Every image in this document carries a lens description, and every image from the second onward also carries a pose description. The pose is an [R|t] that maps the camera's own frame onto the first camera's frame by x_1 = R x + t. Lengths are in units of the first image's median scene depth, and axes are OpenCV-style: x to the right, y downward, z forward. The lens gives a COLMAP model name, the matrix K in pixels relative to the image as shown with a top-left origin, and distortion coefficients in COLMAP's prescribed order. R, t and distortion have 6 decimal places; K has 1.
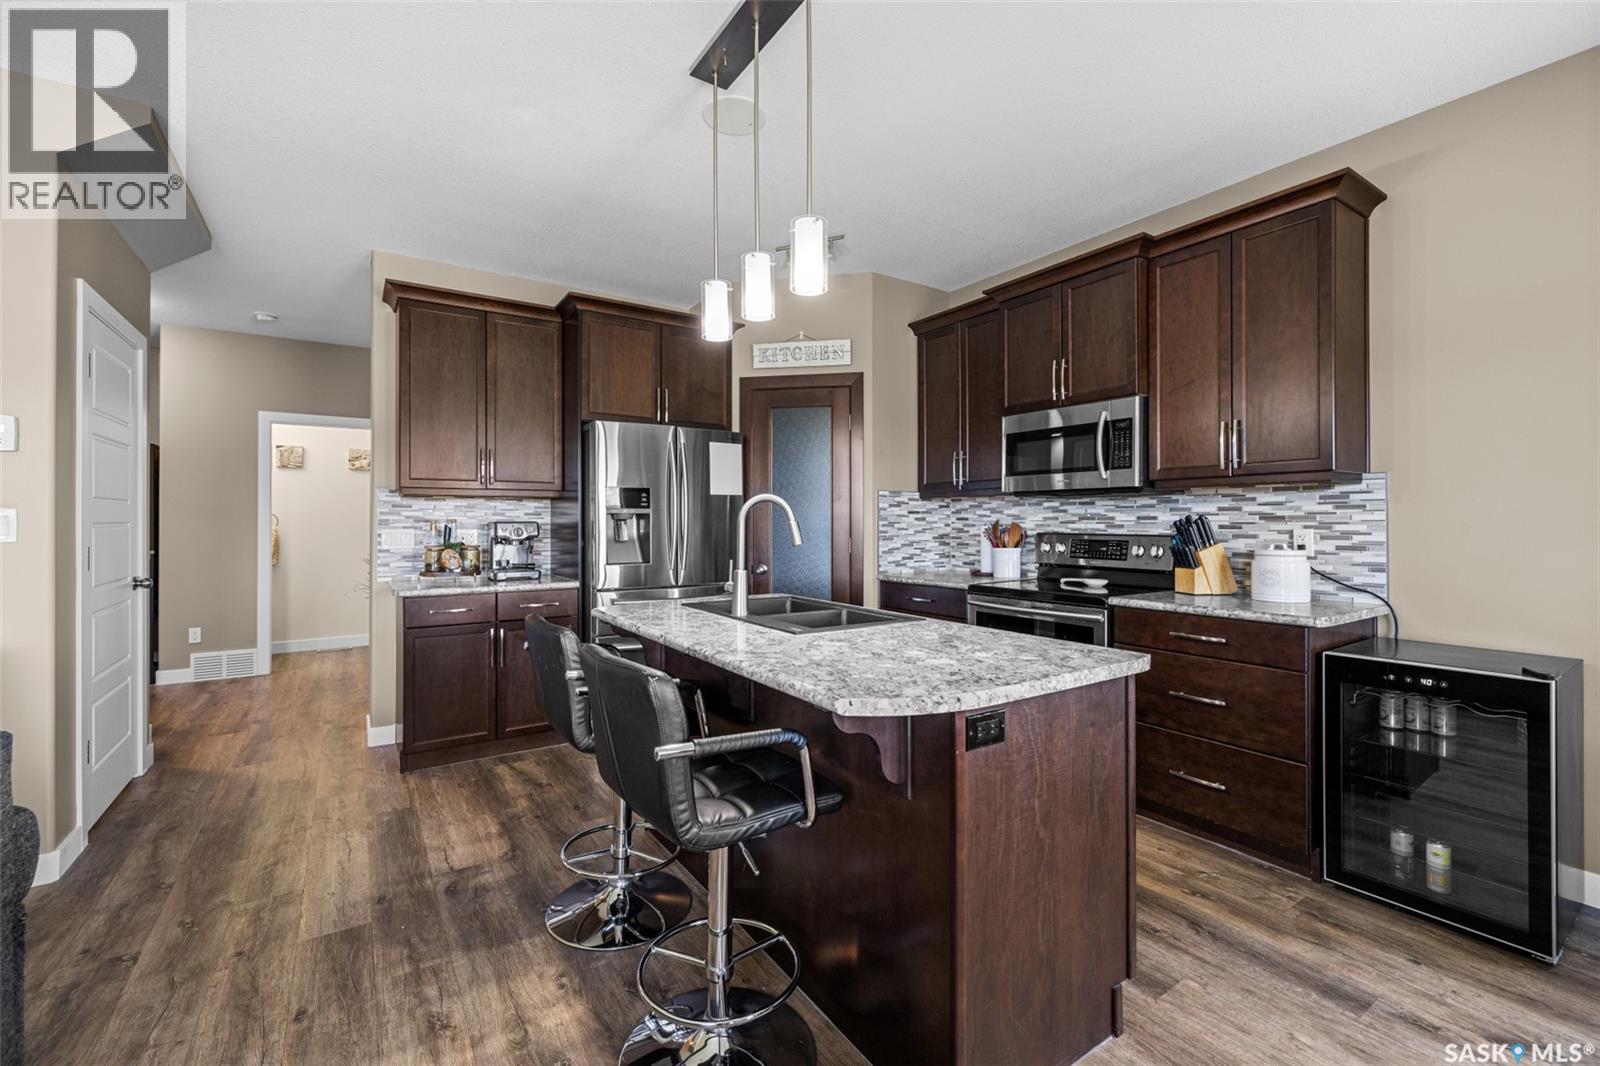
lens RADIAL K [[673.5, 0, 790.5], [0, 673.5, 516.4], [0, 0, 1]] dist [0.000990, -0.000261]
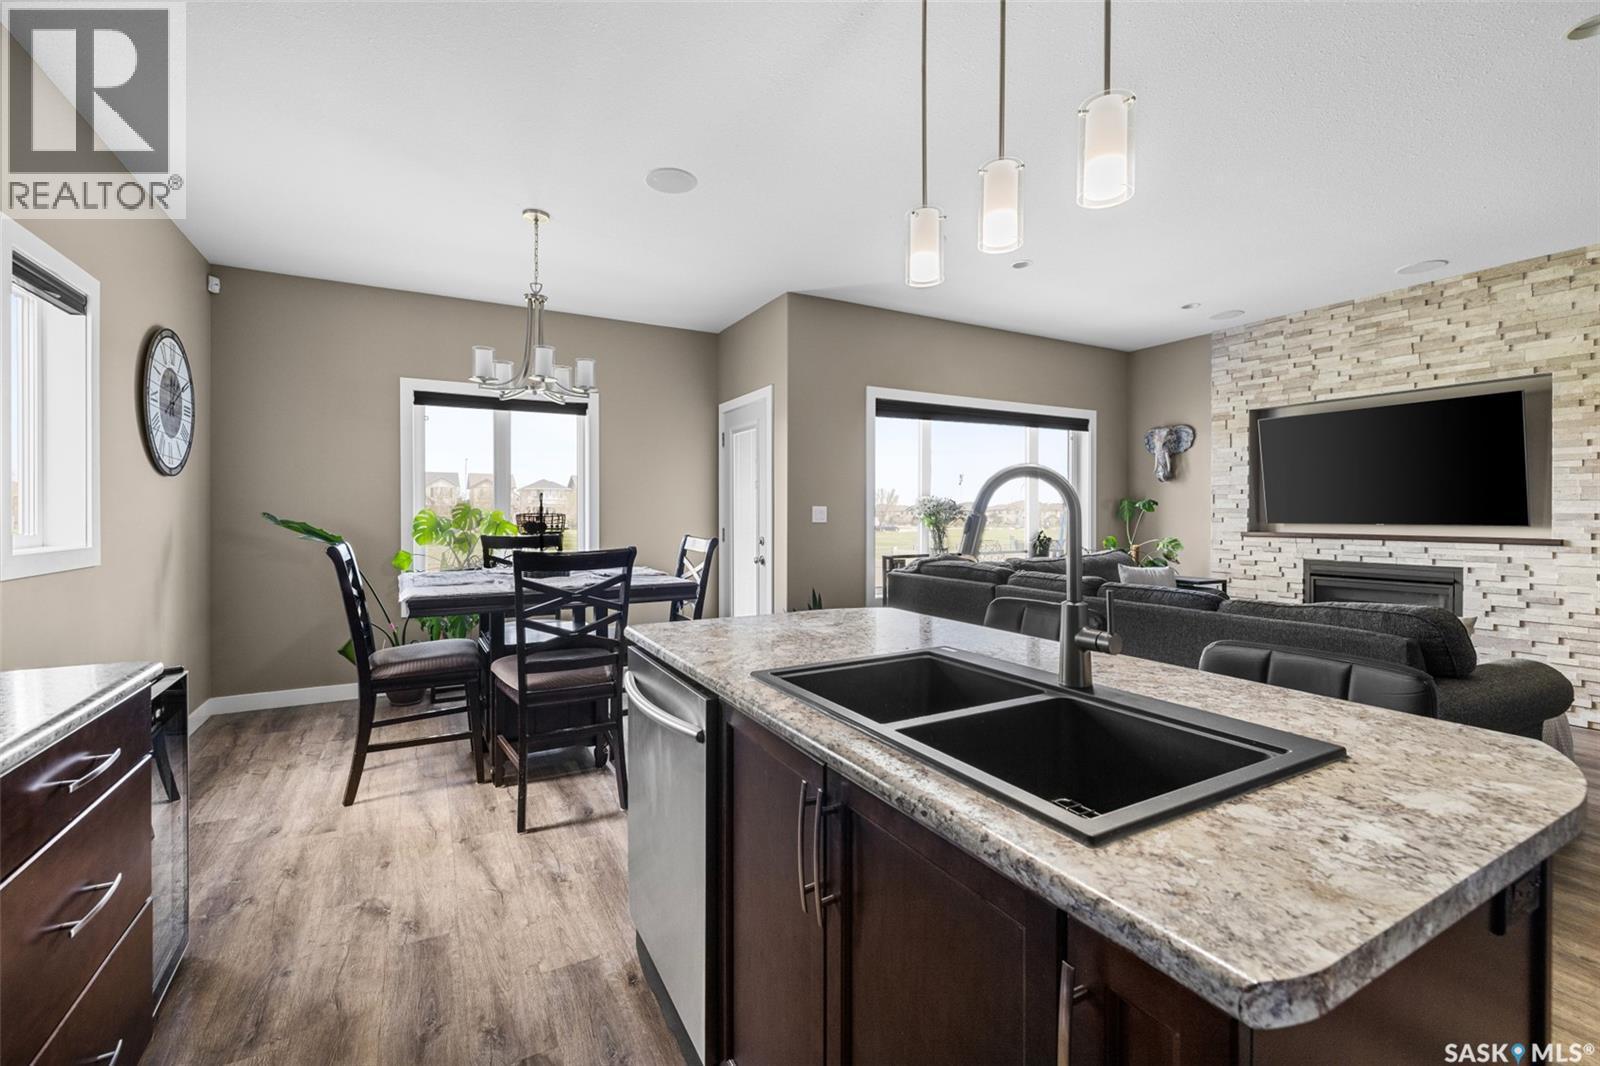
lens RADIAL K [[673.5, 0, 790.5], [0, 673.5, 516.4], [0, 0, 1]] dist [0.000990, -0.000261]
pose [[-0.996489, 0.001000, 0.083716, 0.074968], [0.000925, 0.999999, -0.000930, 0.007498], [-0.083717, -0.000850, -0.996489, 1.065535]]
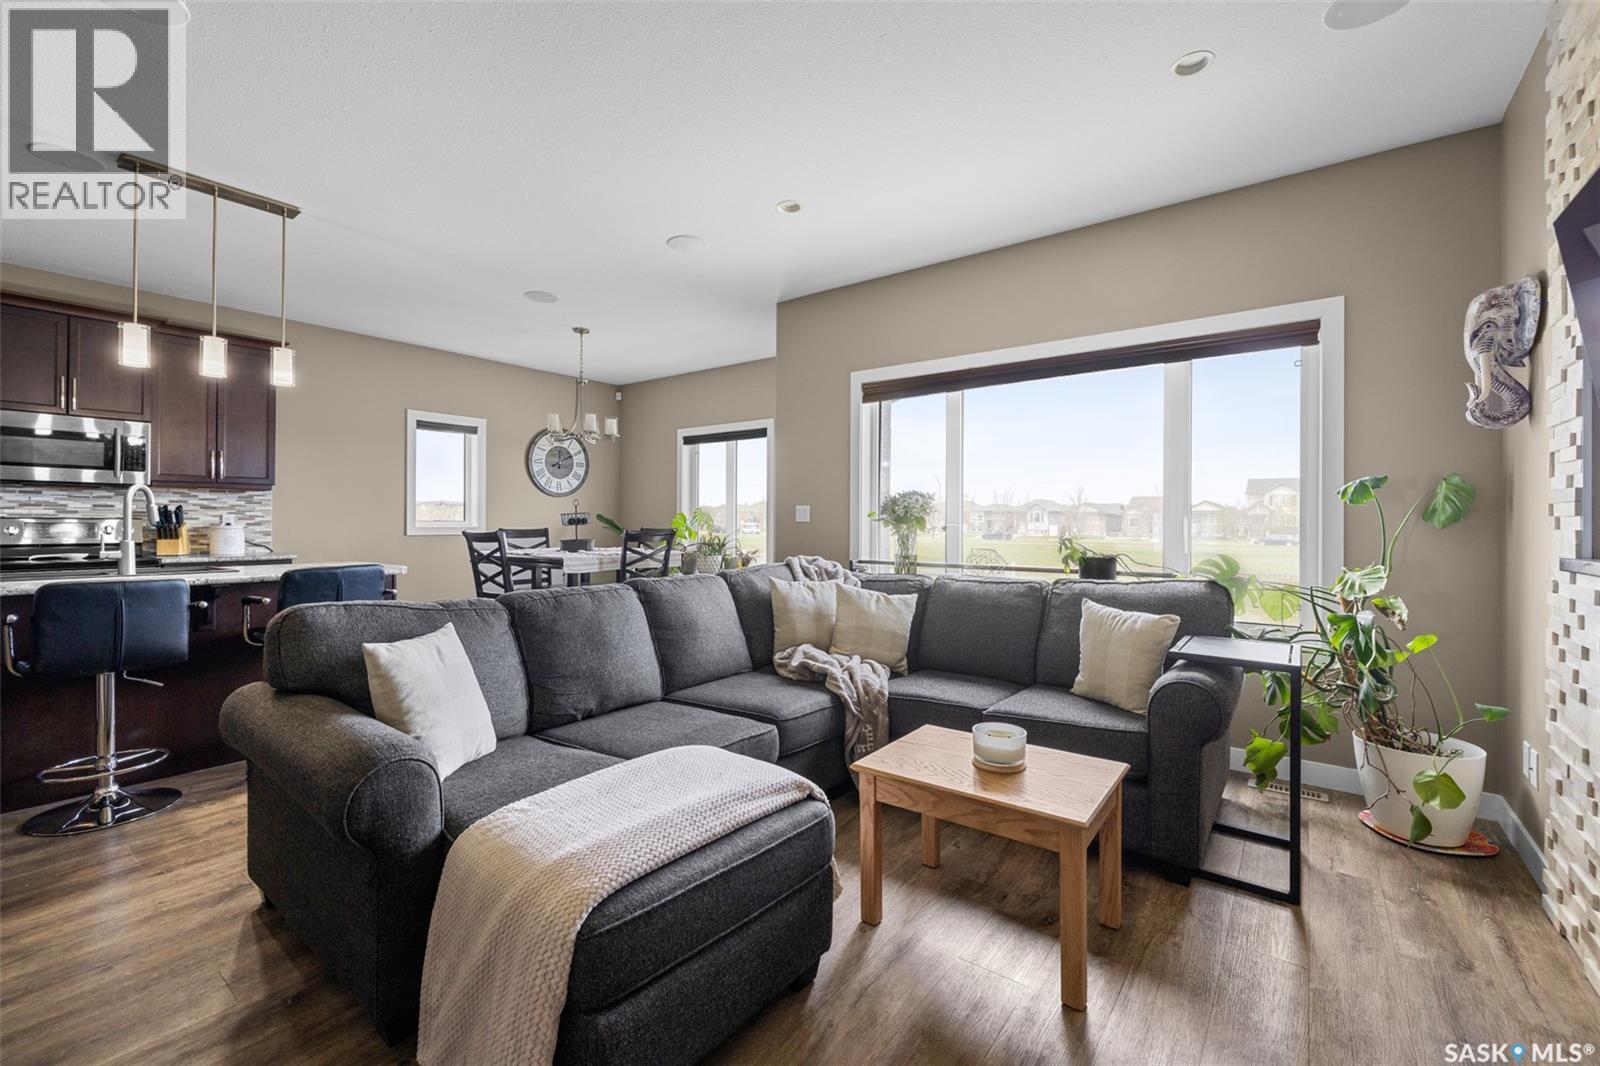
lens RADIAL K [[673.5, 0, 790.5], [0, 673.5, 516.4], [0, 0, 1]] dist [0.000990, -0.000261]
pose [[-0.326860, 0.006993, 0.945047, -1.181625], [-0.010546, 0.999883, -0.011047, 0.023500], [-0.945014, -0.013577, -0.326748, 0.140180]]
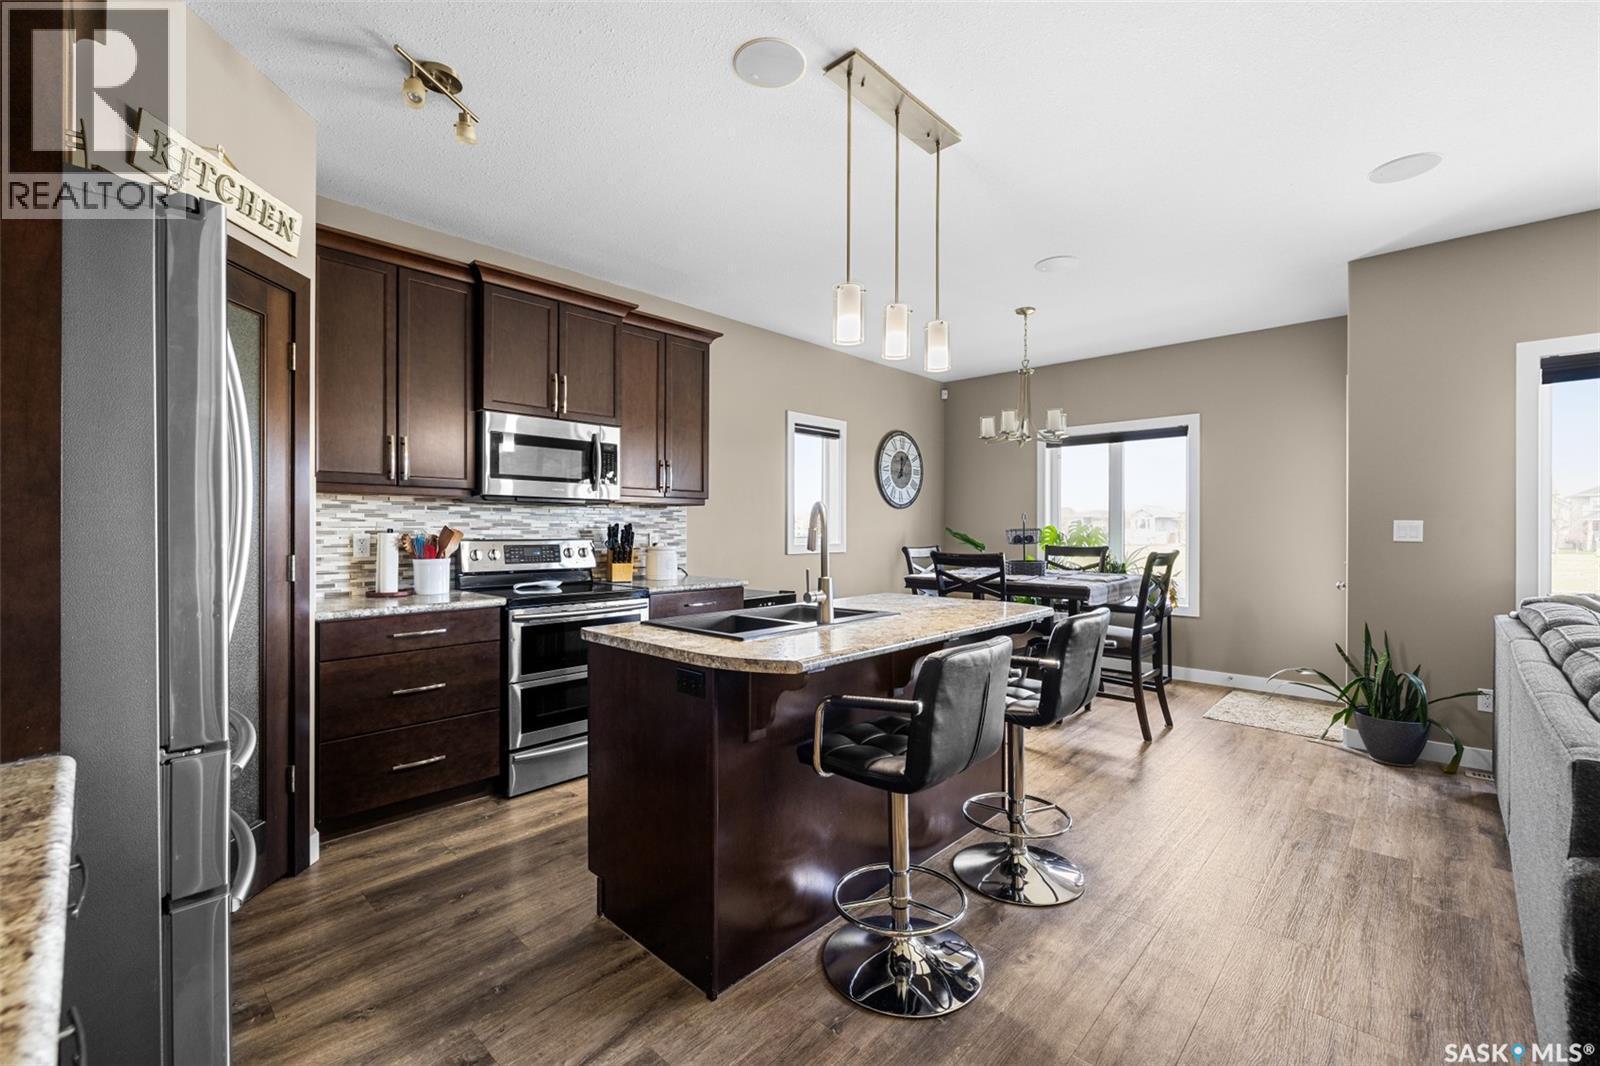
lens RADIAL K [[675.0, 0, 795.4], [0, 675.0, 527.5], [0, 0, 1]] dist [0.000229, -0.000186]
pose [[-0.229157, 0.002104, 0.973387, -0.694803], [-0.008329, 0.999957, -0.004123, 0.008421], [-0.973354, -0.009052, -0.229129, 0.859877]]
